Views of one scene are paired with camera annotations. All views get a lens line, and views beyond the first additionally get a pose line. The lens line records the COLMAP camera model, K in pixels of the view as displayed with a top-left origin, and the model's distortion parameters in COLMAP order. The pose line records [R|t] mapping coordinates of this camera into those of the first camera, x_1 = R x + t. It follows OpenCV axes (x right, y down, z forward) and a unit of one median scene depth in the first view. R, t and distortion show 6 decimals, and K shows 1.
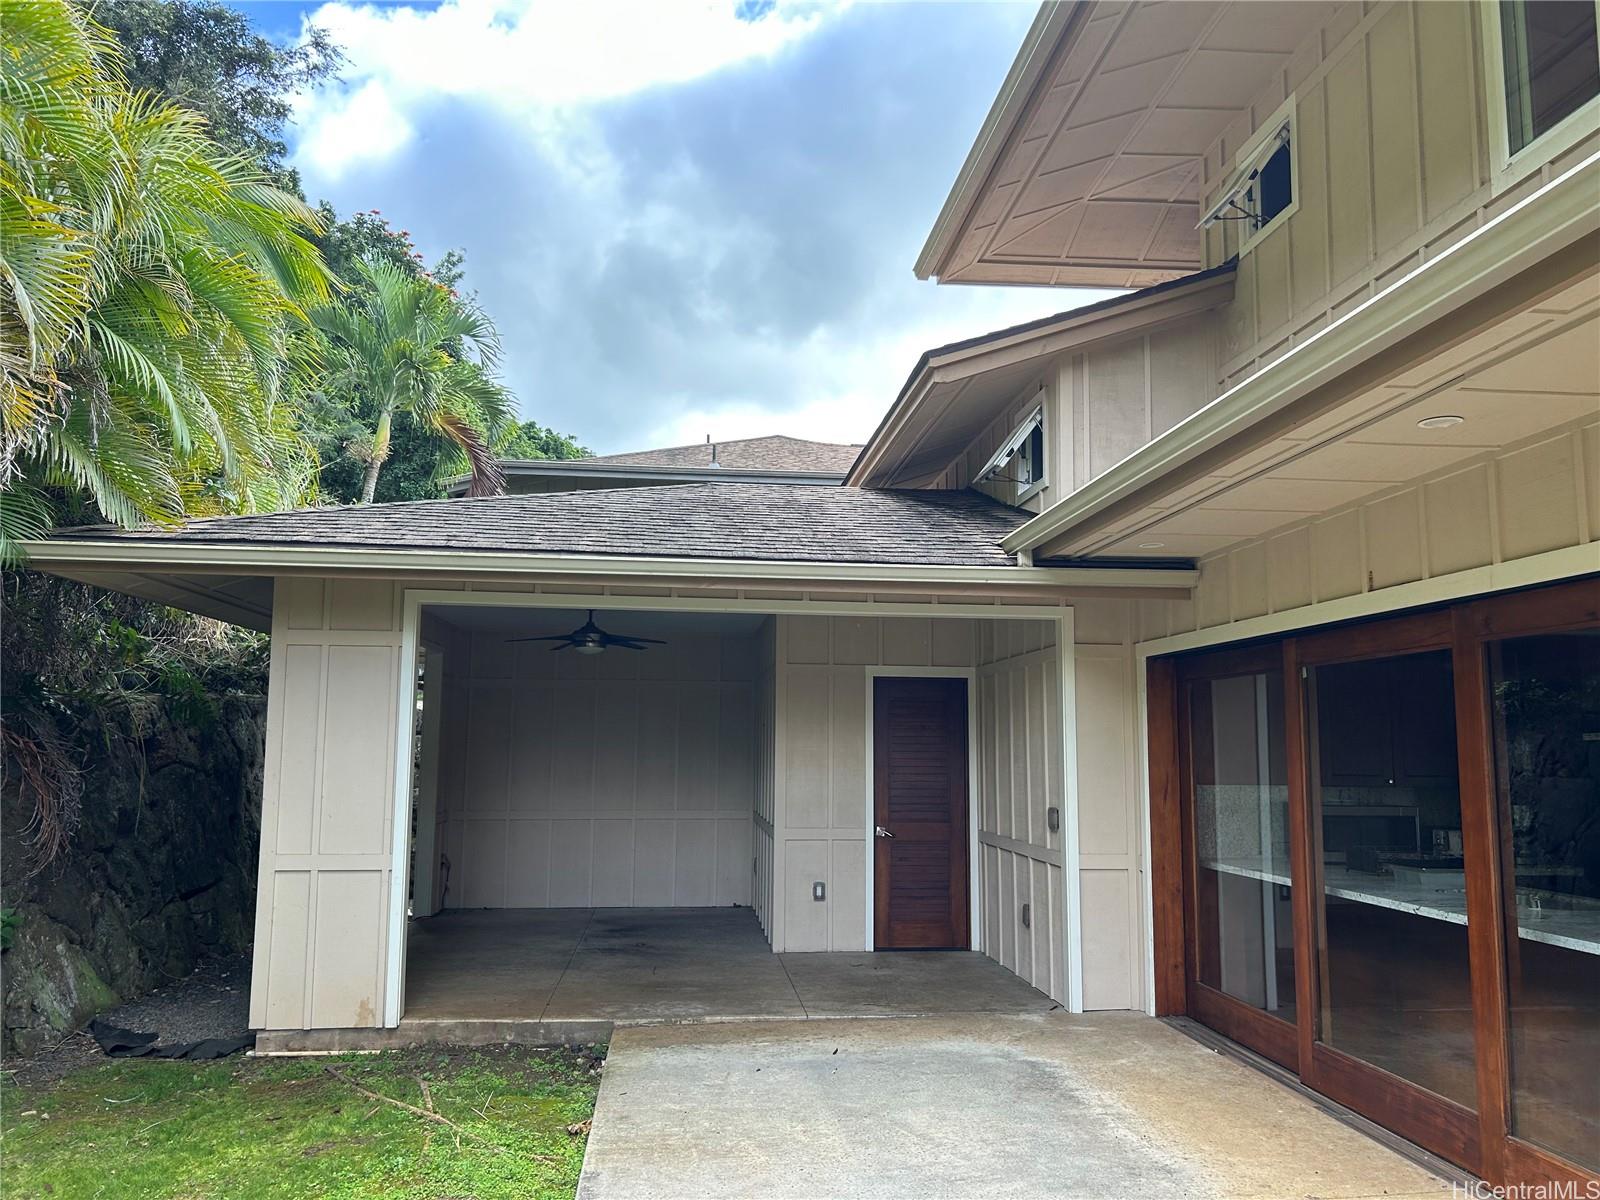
lens RADIAL K [[1194.2, 0, 808.1], [0, 1194.2, 592.5], [0, 0, 1]] dist [0.010551, -0.004261]
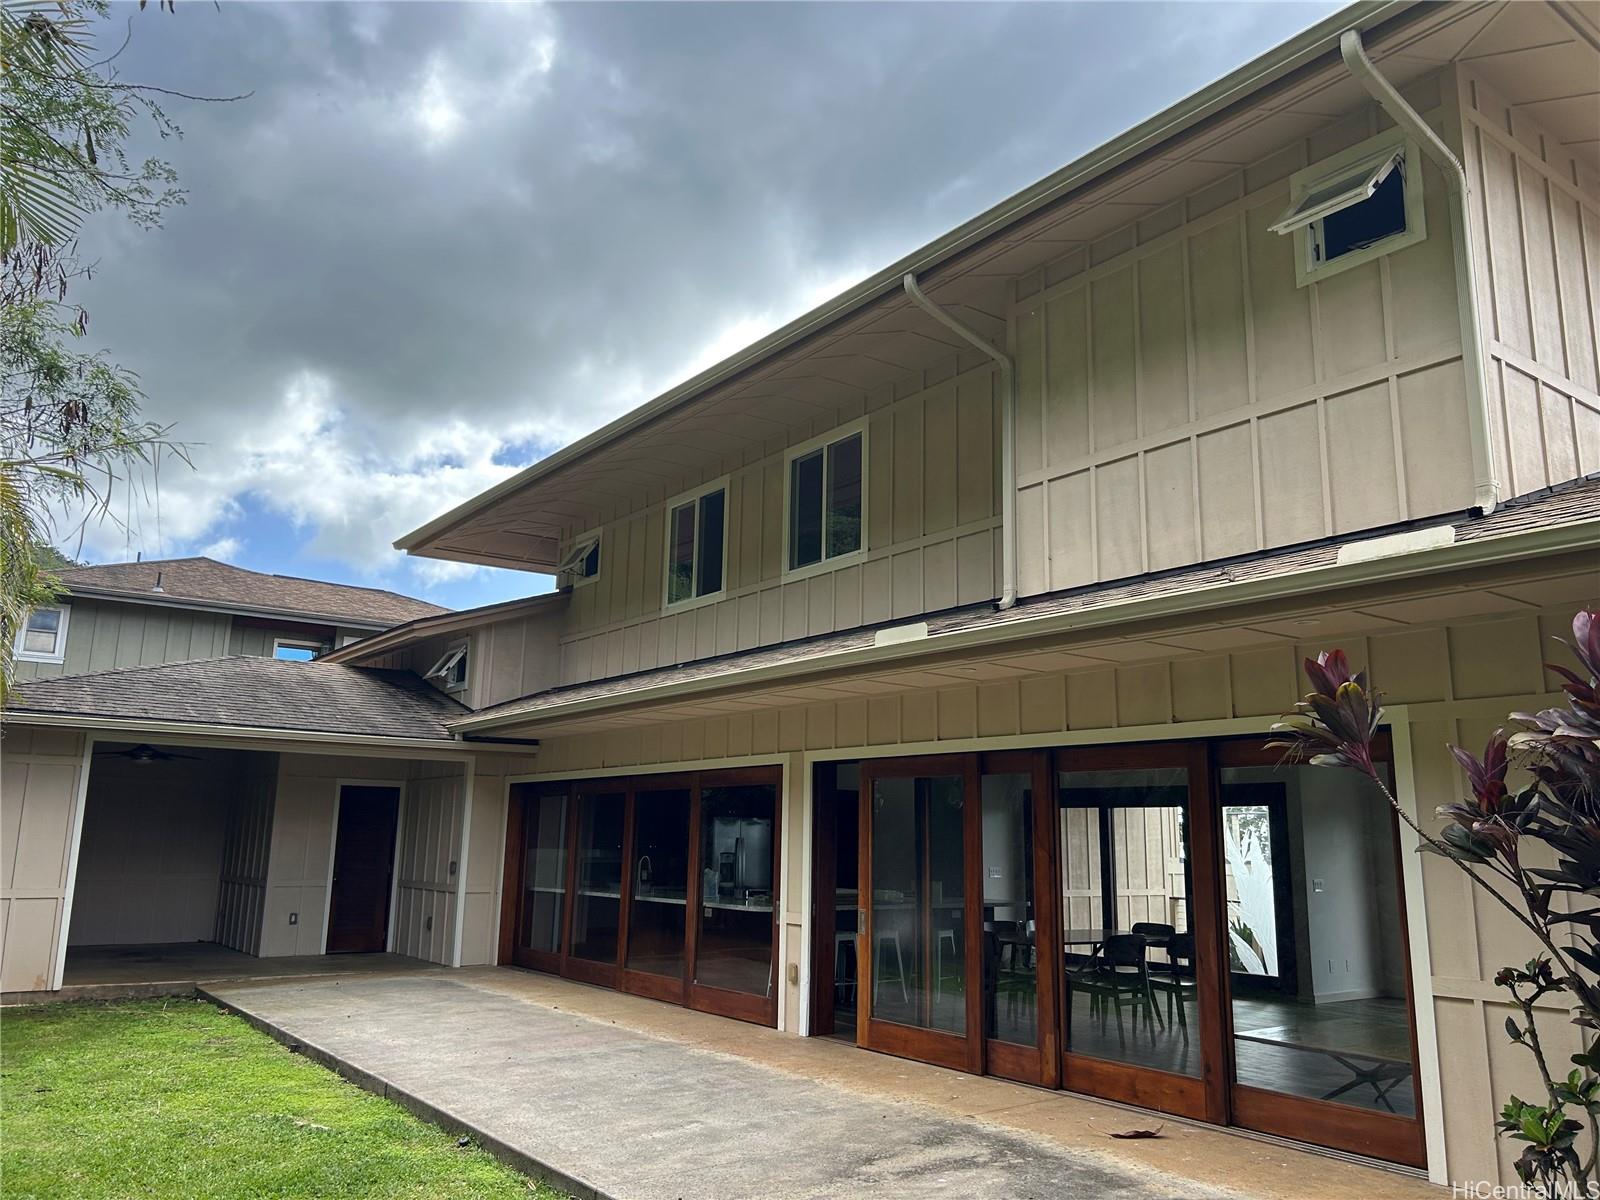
lens RADIAL K [[1194.2, 0, 808.1], [0, 1194.2, 592.5], [0, 0, 1]] dist [0.010551, -0.004261]
pose [[0.859680, 0.109638, 0.498928, -0.329535], [-0.074289, 0.993146, -0.090235, -0.123470], [-0.505401, 0.040508, 0.861933, -1.012441]]
